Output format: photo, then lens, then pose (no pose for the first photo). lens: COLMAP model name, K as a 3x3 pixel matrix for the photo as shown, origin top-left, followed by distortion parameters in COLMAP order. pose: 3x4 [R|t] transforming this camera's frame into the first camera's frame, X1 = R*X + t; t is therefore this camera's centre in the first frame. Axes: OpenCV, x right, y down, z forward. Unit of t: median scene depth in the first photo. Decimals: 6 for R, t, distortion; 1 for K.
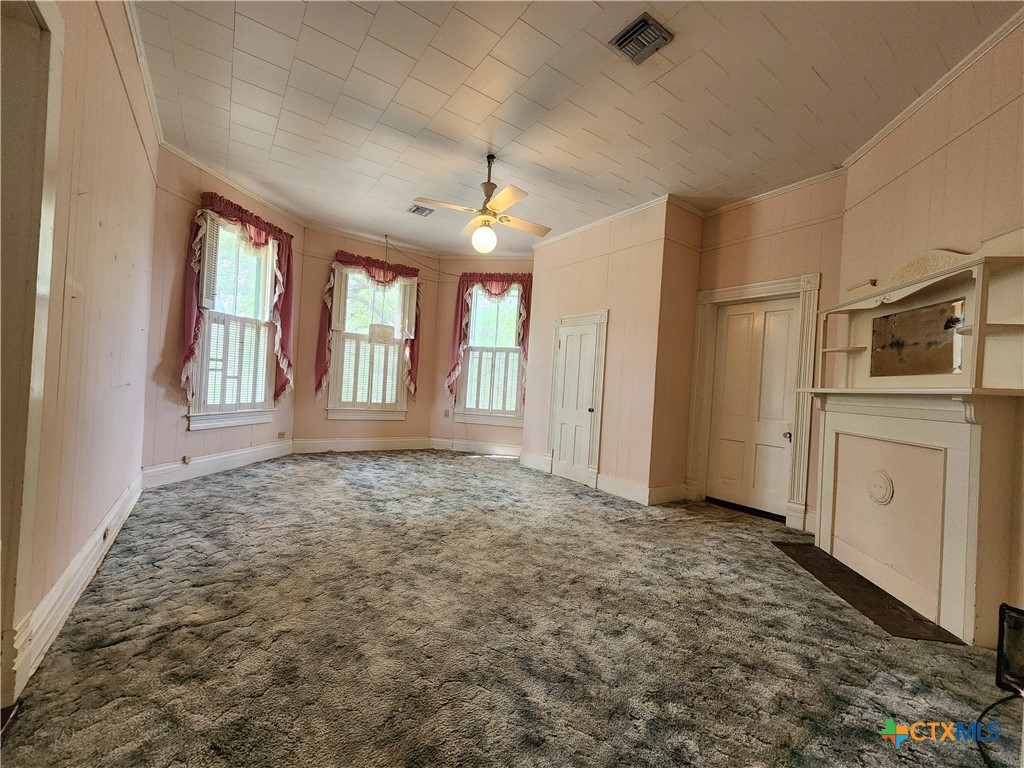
lens RADIAL K [[421.0, 0, 501.9], [0, 421.0, 386.8], [0, 0, 1]] dist [0.002195, 0.001170]
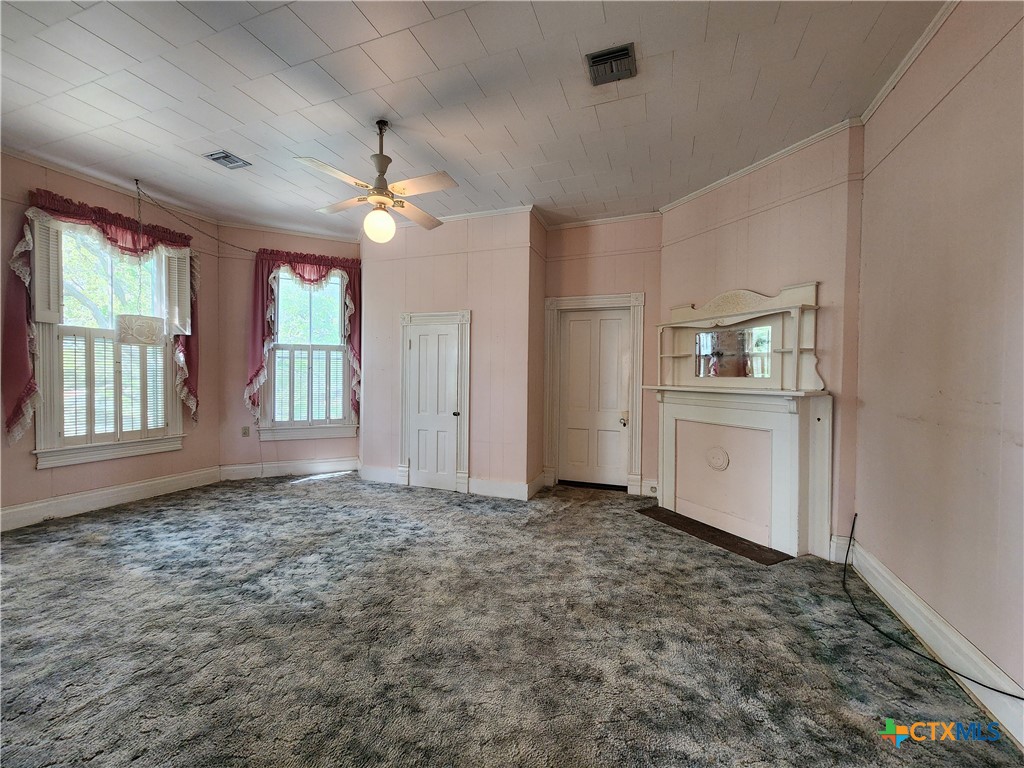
lens RADIAL K [[421.0, 0, 510.7], [0, 421.0, 387.3], [0, 0, 1]] dist [0.002195, 0.001170]
pose [[0.821316, -0.068346, 0.566365, -0.276407], [0.043711, 0.997418, 0.056976, -0.066807], [-0.568797, -0.022038, 0.822183, 0.162139]]
